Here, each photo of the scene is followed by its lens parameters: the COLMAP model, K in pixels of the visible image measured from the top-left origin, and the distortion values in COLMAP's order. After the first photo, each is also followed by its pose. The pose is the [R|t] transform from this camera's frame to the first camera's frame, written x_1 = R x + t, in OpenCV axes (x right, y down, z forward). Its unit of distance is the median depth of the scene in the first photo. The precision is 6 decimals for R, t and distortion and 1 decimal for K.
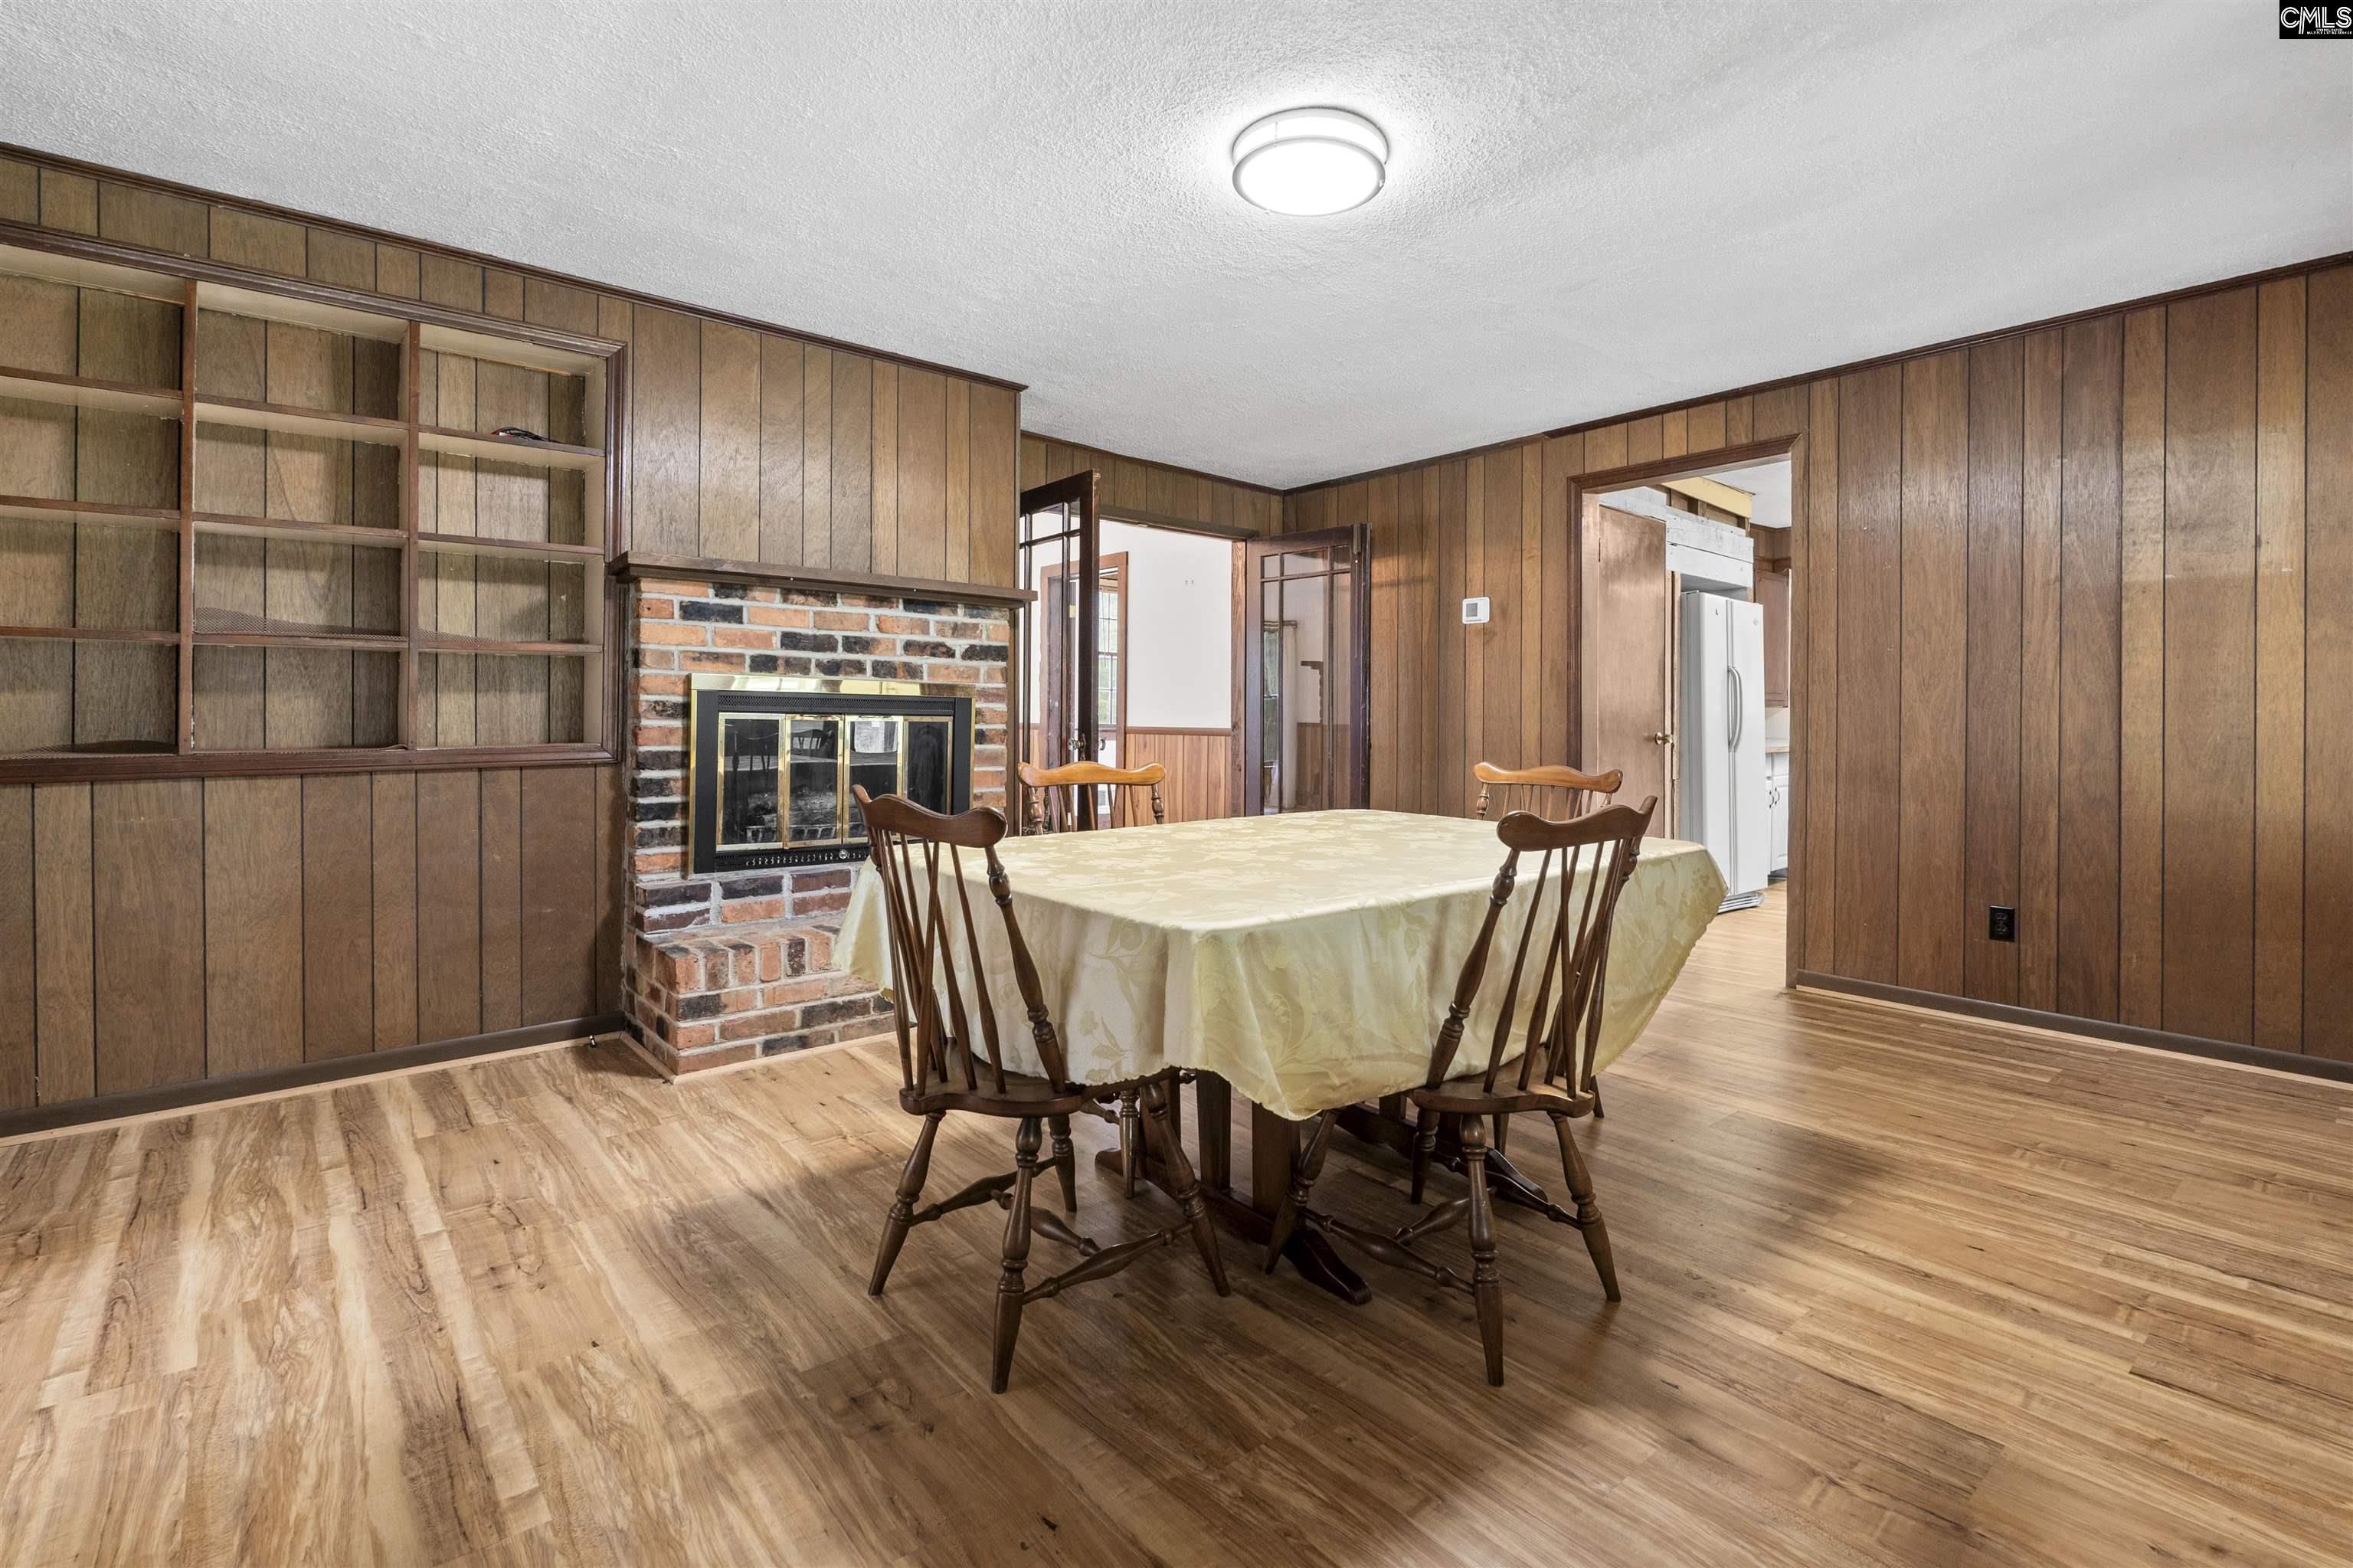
lens RADIAL K [[1084.6, 0, 1174.5], [0, 1084.6, 711.3], [0, 0, 1]] dist [-0.005062, 0.000262]
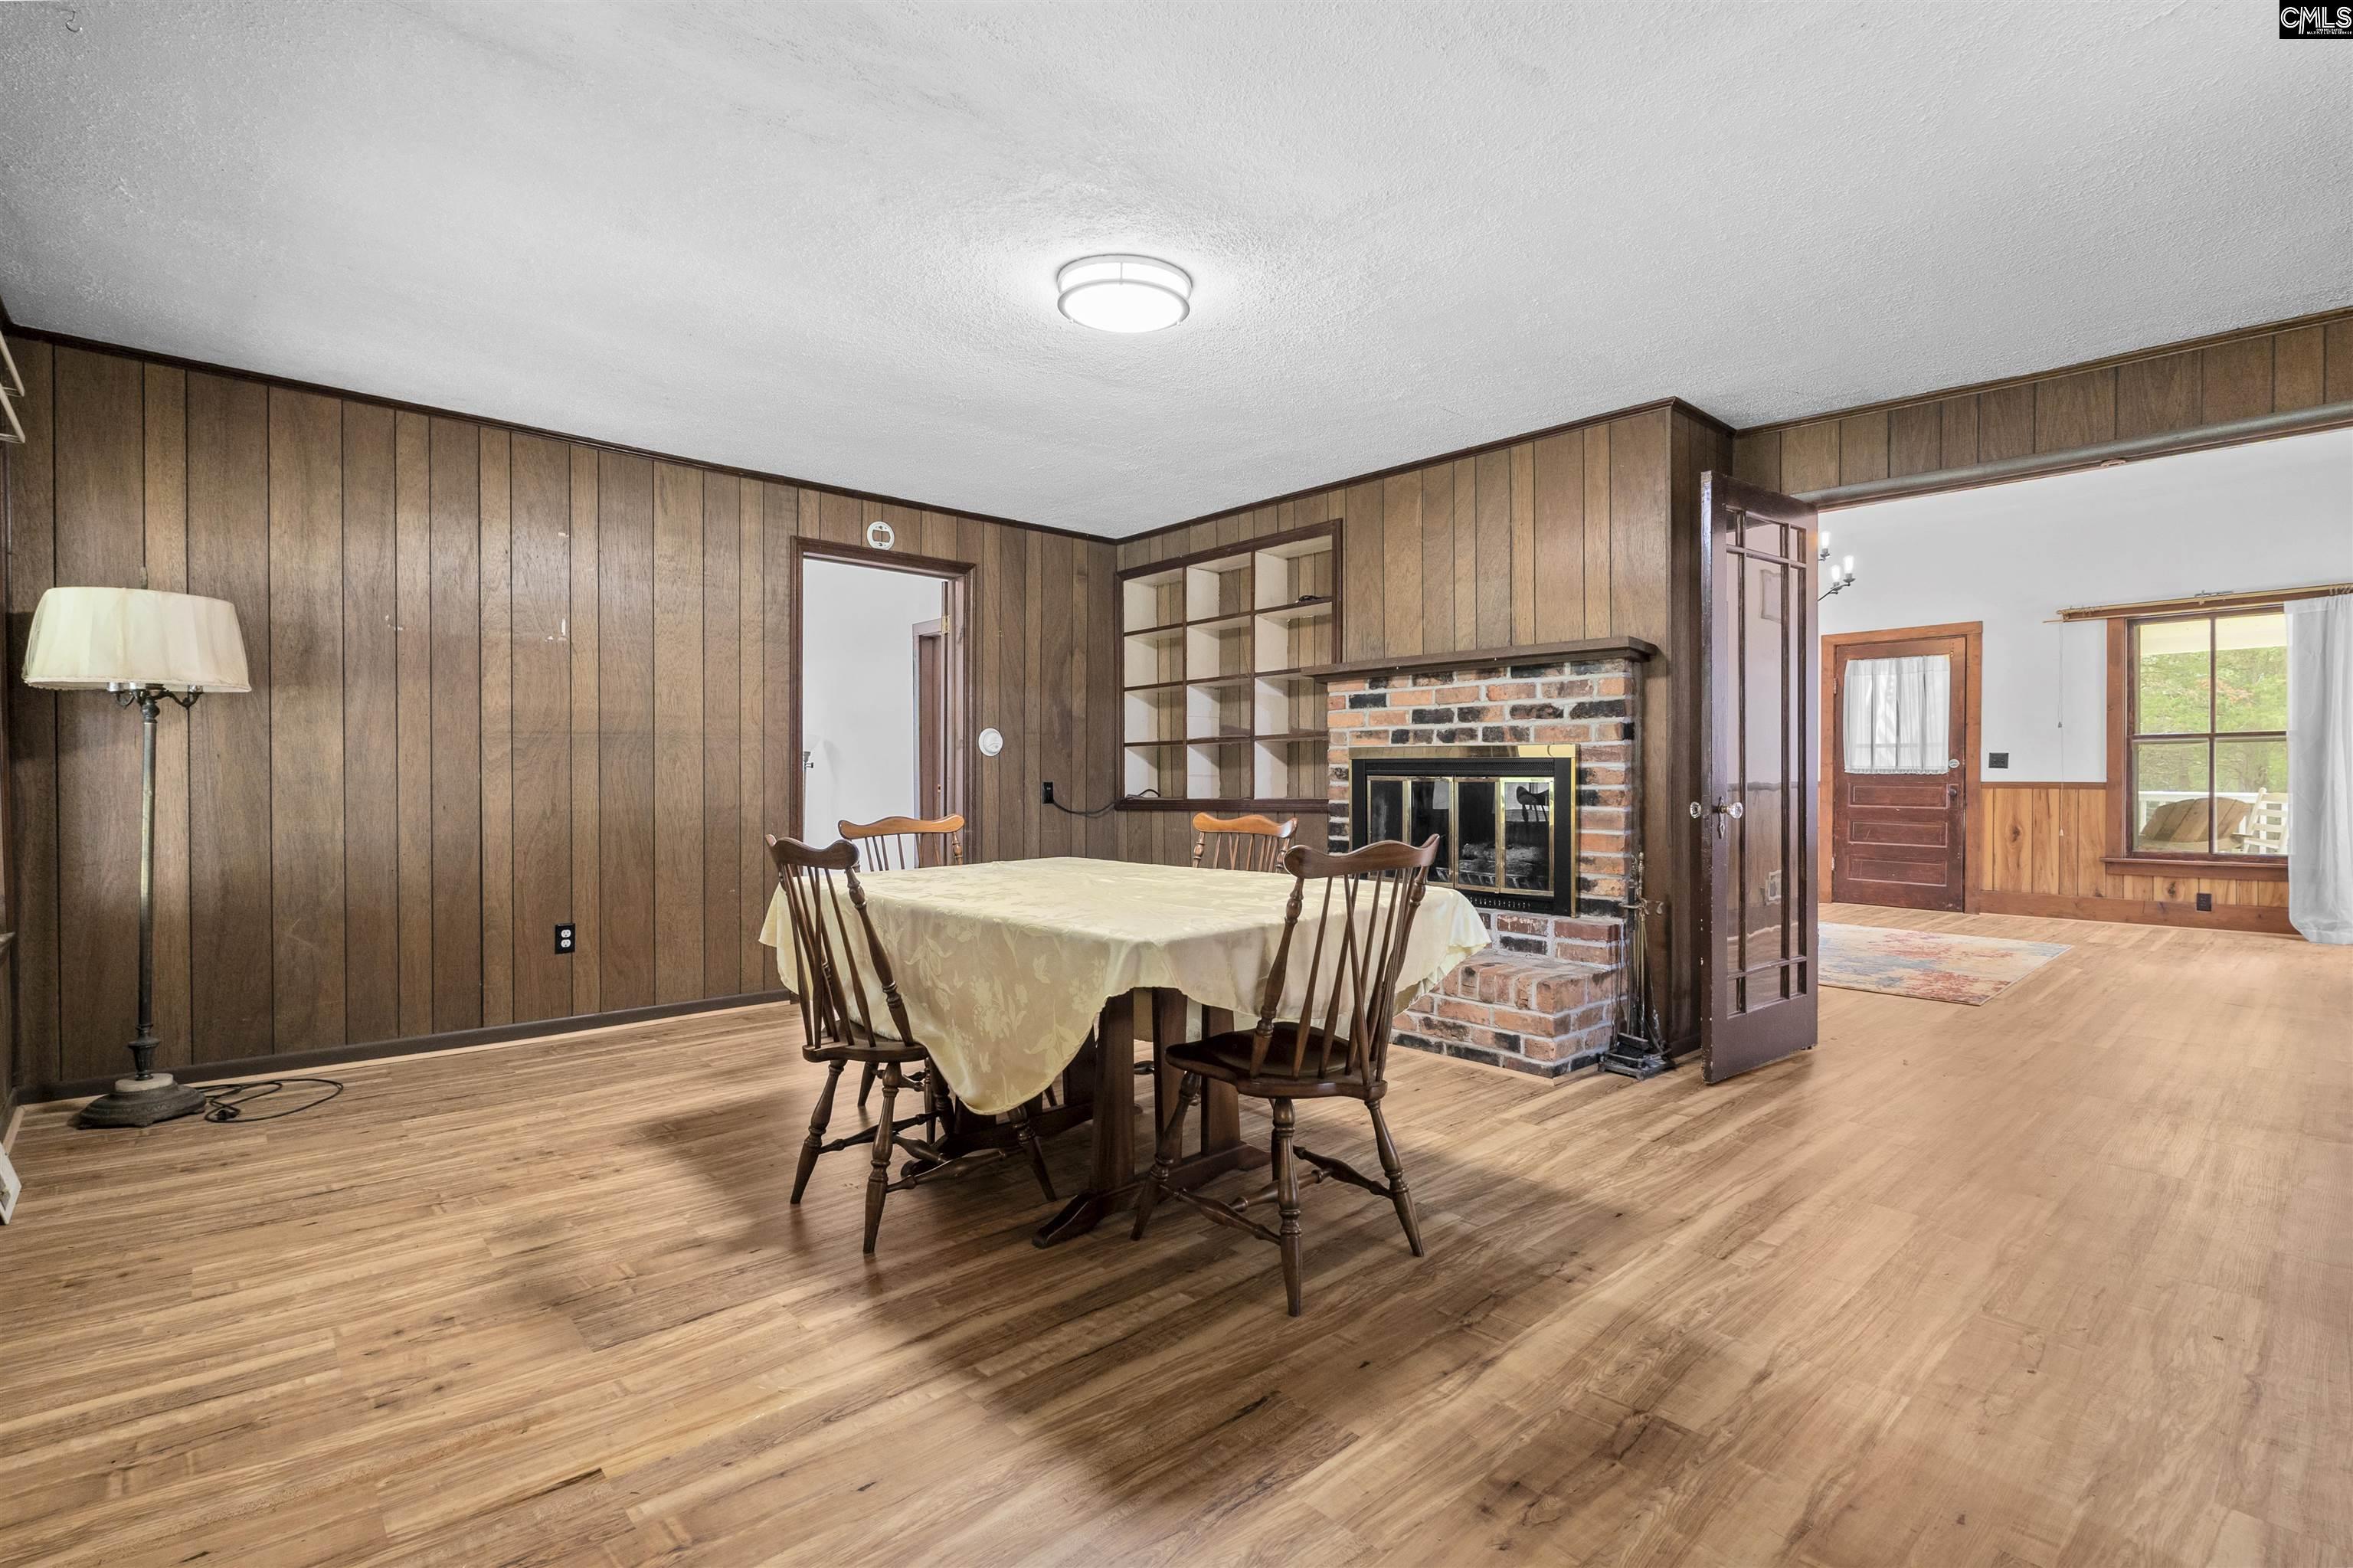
lens RADIAL K [[1084.6, 0, 1183.9], [0, 1084.6, 777.6], [0, 0, 1]] dist [-0.005062, 0.000262]
pose [[0.040361, -0.007917, -0.999154, 0.855335], [0.007703, 0.999941, -0.007612, 0.011321], [0.999155, -0.007390, 0.040420, 0.681469]]
